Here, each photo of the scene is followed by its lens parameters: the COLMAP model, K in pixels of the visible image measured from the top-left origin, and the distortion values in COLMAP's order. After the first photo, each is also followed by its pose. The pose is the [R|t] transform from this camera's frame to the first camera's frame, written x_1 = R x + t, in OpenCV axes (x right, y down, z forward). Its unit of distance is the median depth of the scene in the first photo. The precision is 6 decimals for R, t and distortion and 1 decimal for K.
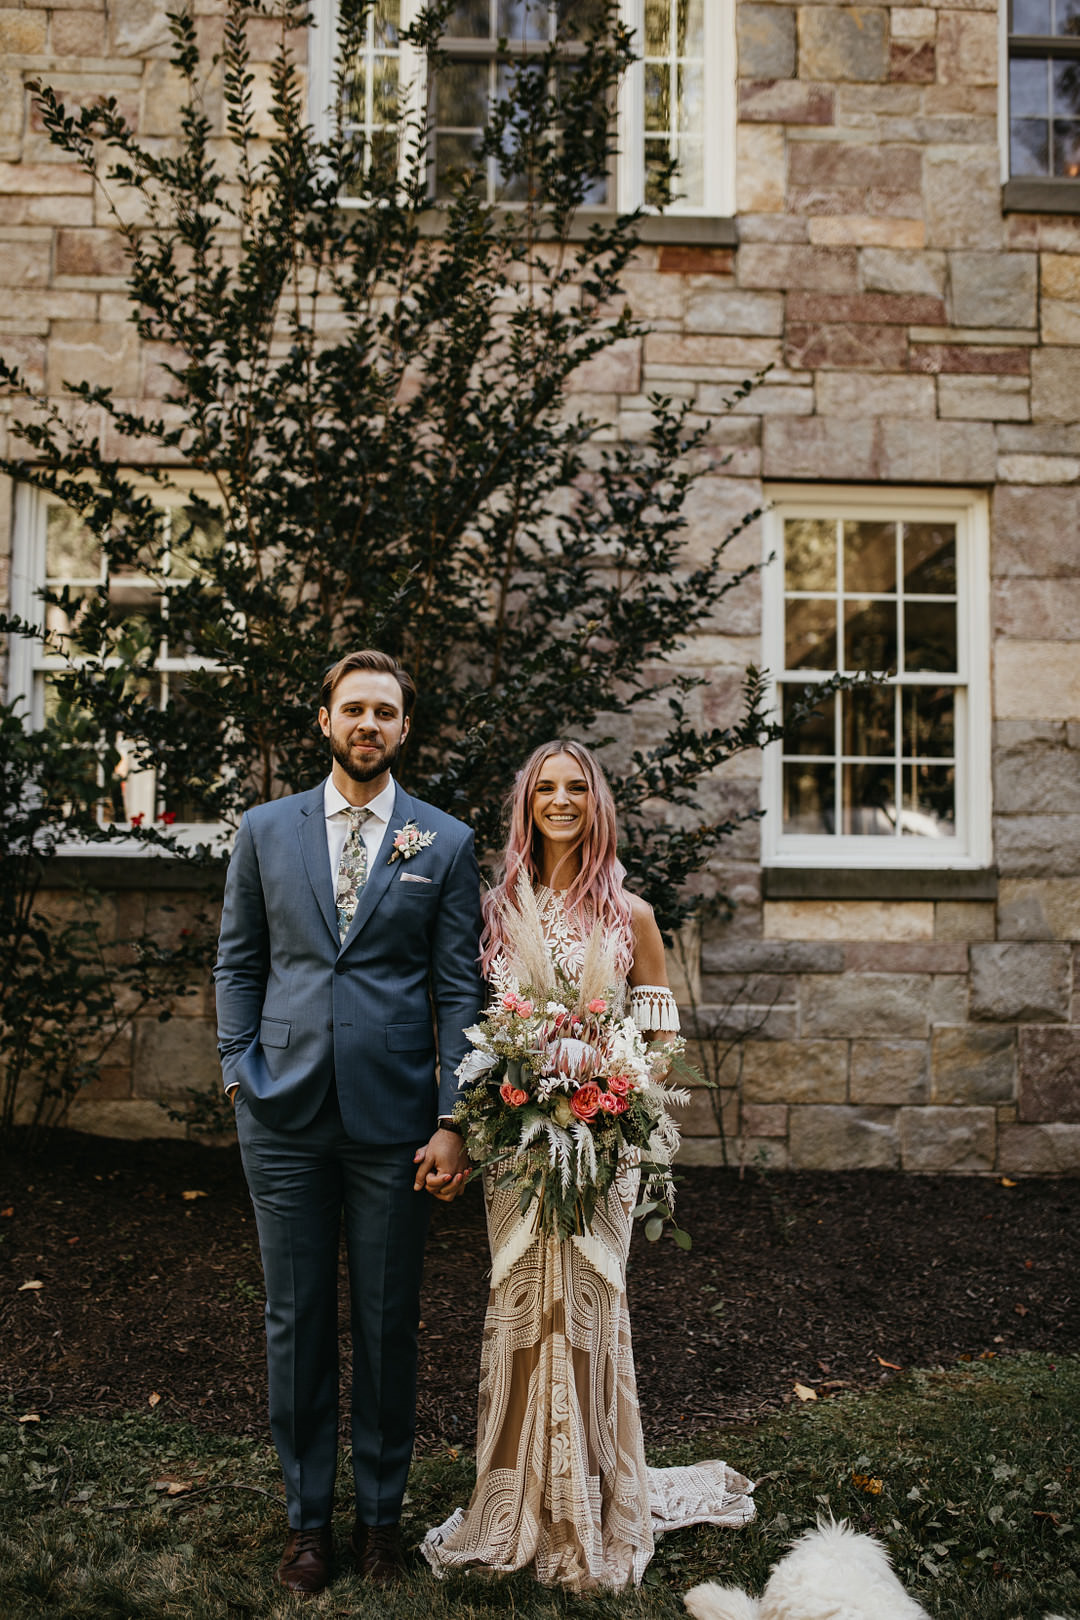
lens RADIAL K [[1703.3, 0, 526.7], [0, 1703.3, 802.3], [0, 0, 1]] dist [-0.032225, 0.000000]
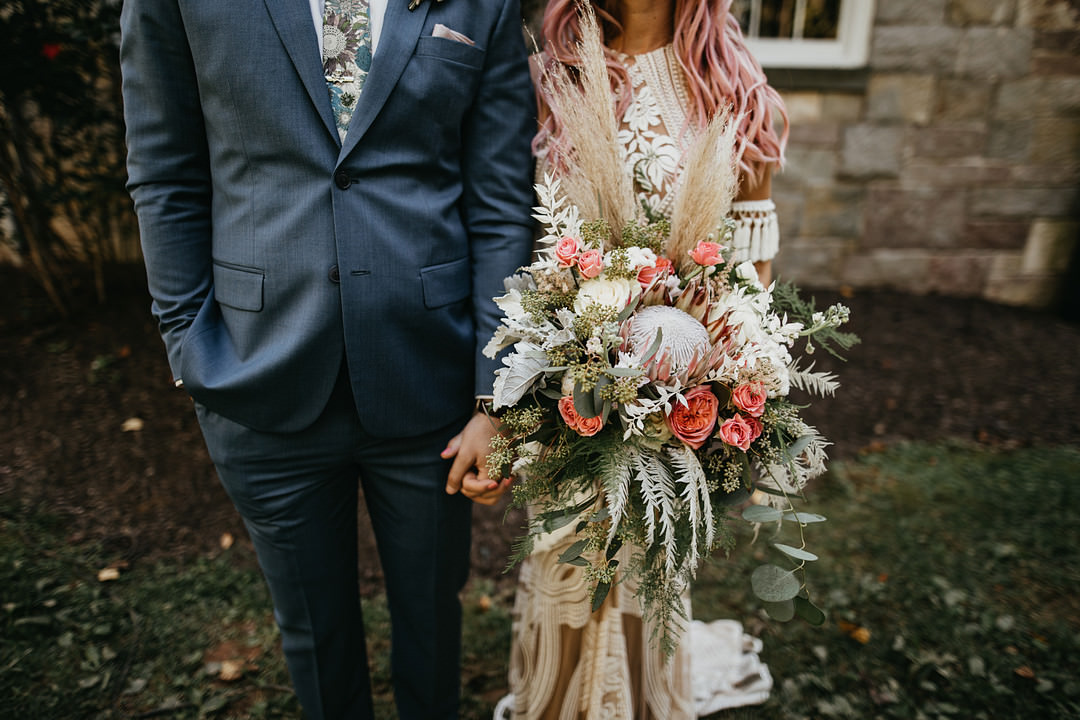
lens RADIAL K [[765.5, 0, 550.5], [0, 765.5, 358.2], [0, 0, 1]] dist [0.013861, -0.000510]
pose [[0.997088, -0.018986, 0.073858, -0.027891], [-0.010370, 0.925761, 0.377967, 0.026082], [-0.075551, -0.377632, 0.922868, 0.375807]]
